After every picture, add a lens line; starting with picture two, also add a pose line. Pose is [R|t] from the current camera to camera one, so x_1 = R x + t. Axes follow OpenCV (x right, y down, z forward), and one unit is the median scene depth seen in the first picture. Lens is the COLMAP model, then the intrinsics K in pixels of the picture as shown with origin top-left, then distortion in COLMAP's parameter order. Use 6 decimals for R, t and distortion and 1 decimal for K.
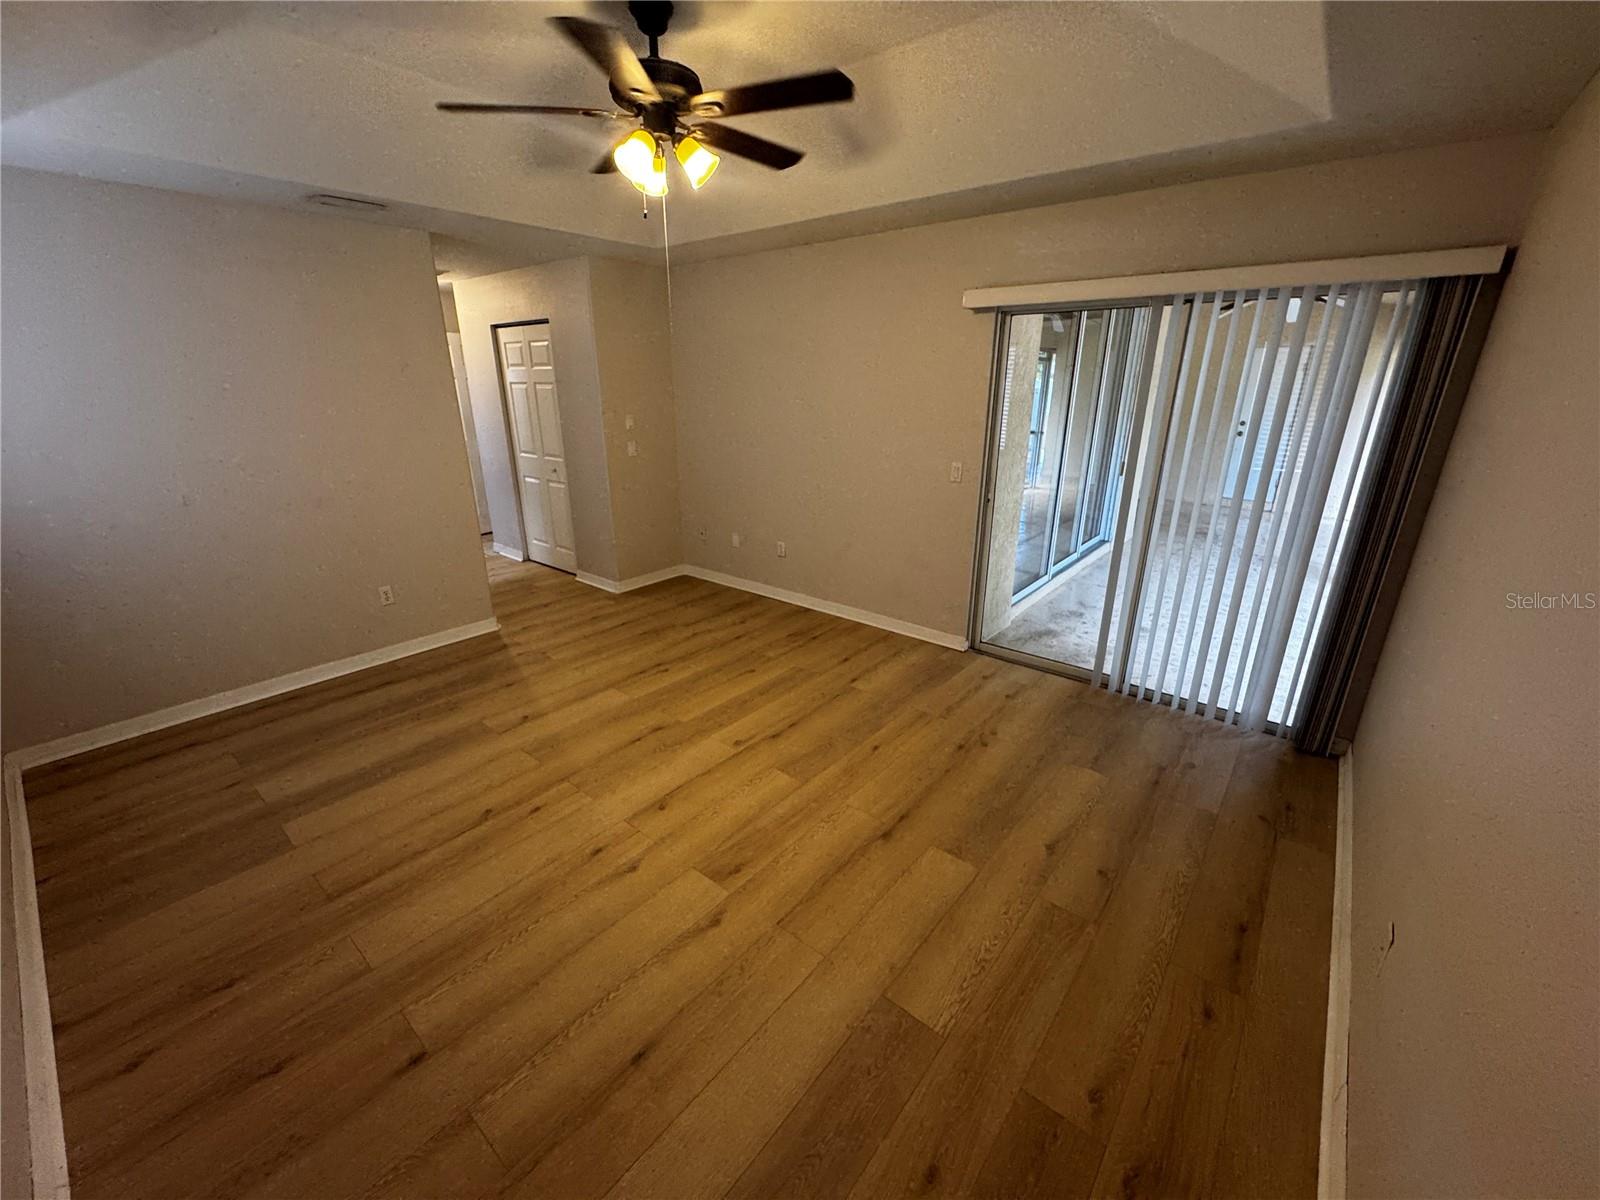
lens RADIAL K [[639.6, 0, 801.2], [0, 639.6, 600.2], [0, 0, 1]] dist [-0.002723, -0.000117]
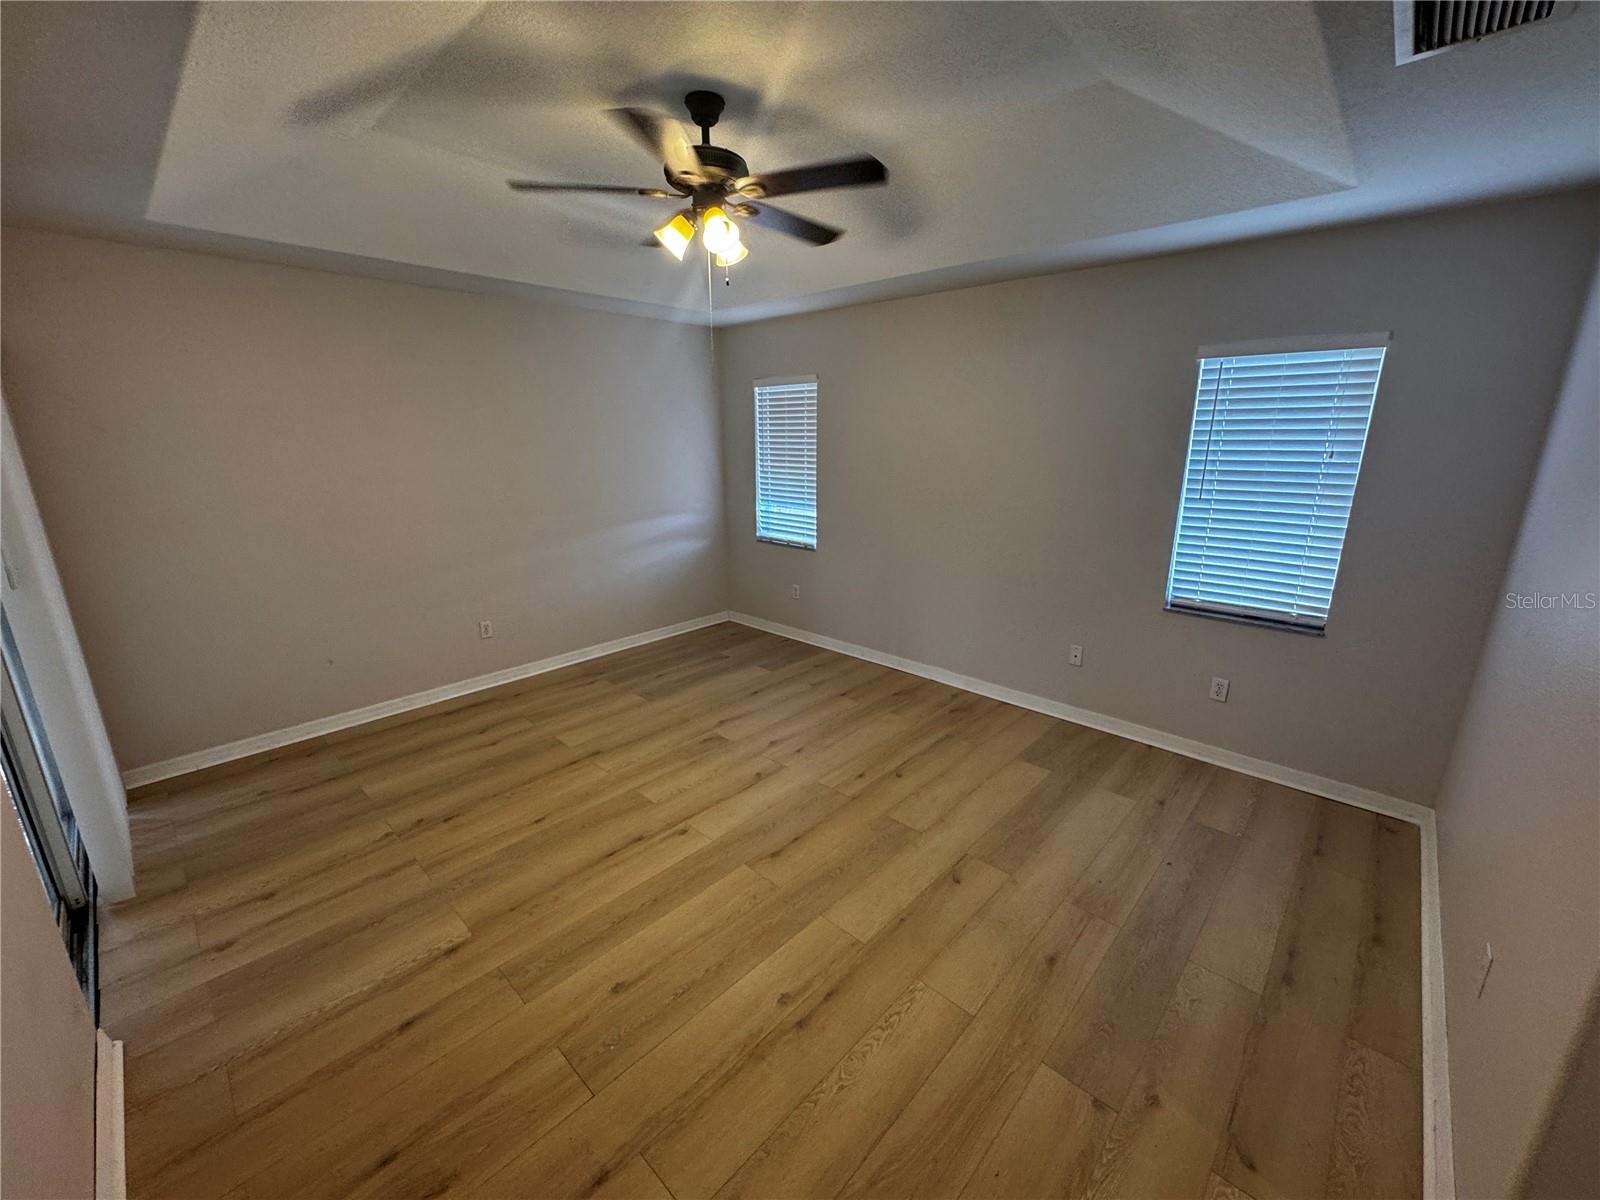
lens RADIAL K [[639.6, 0, 801.2], [0, 639.6, 600.2], [0, 0, 1]] dist [-0.002723, -0.000117]
pose [[-0.998064, -0.015213, 0.060301, -0.364679], [0.021206, 0.828266, 0.559934, -0.631178], [-0.058463, 0.560129, -0.826340, 1.803222]]
